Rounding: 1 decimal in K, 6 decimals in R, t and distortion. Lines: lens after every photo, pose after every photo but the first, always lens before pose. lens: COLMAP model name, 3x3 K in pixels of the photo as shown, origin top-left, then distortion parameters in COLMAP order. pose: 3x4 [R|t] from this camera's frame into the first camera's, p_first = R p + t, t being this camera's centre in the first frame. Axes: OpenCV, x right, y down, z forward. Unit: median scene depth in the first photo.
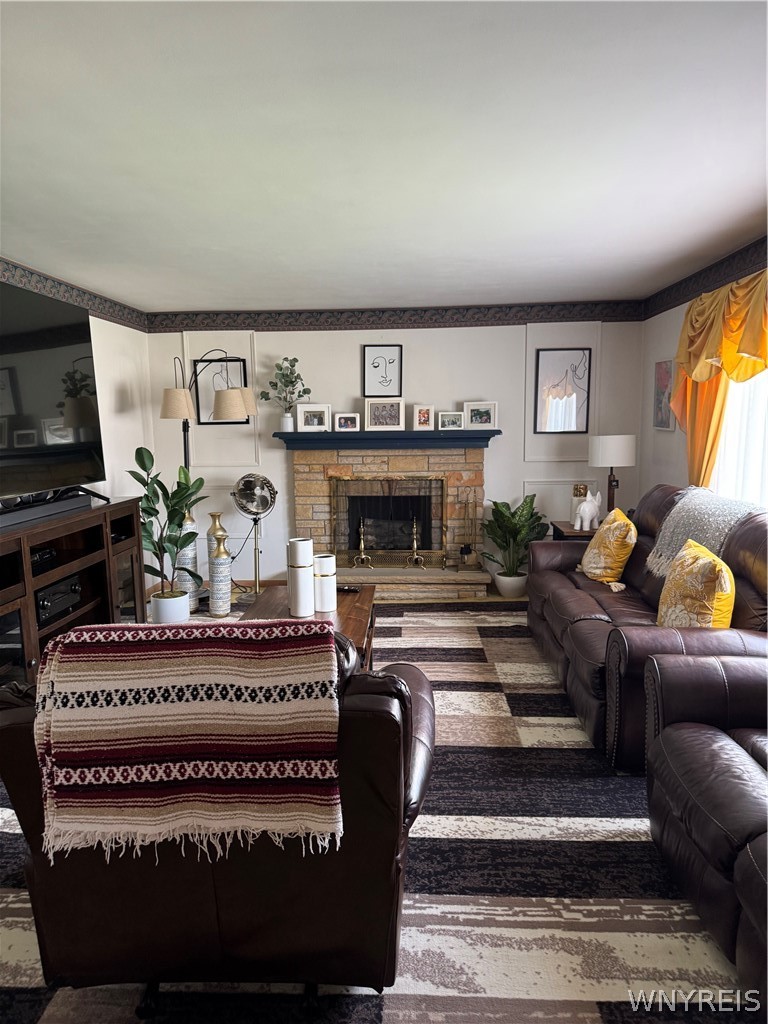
lens RADIAL K [[731.4, 0, 408.1], [0, 731.4, 510.9], [0, 0, 1]] dist [0.037282, -0.040203]
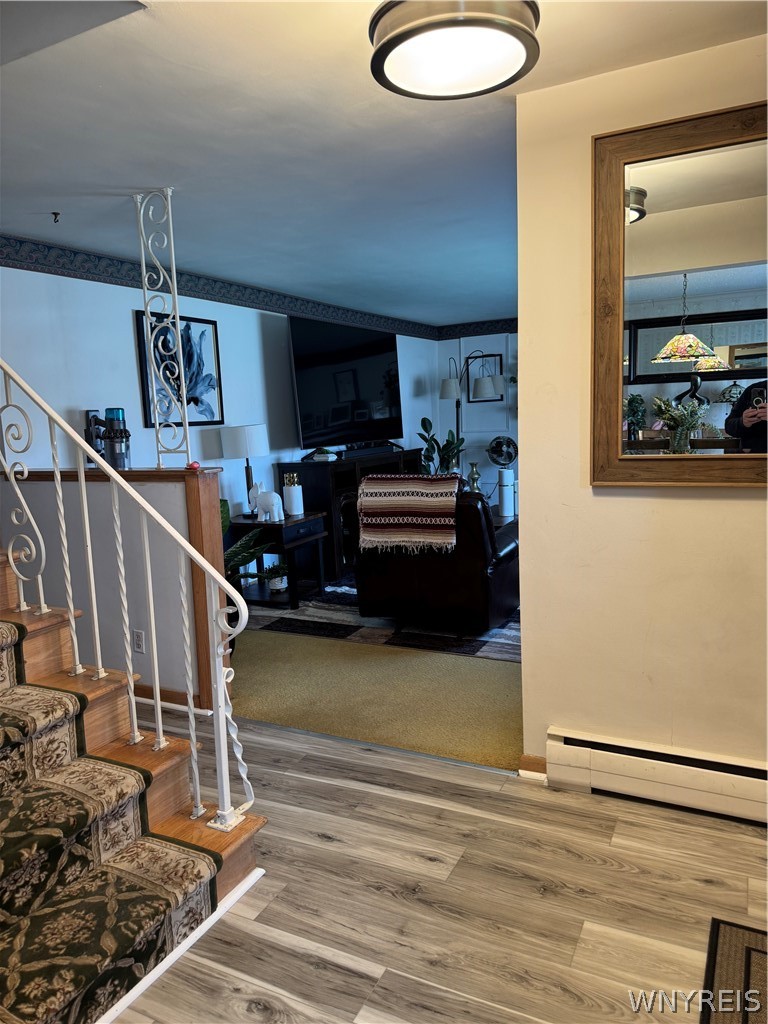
lens RADIAL K [[731.4, 0, 384.7], [0, 731.4, 511.9], [0, 0, 1]] dist [0.037282, -0.040203]
pose [[0.900221, 0.032916, -0.434188, 0.244868], [-0.021439, 0.999280, 0.031306, 0.067423], [0.434905, -0.018874, 0.900278, -0.450236]]
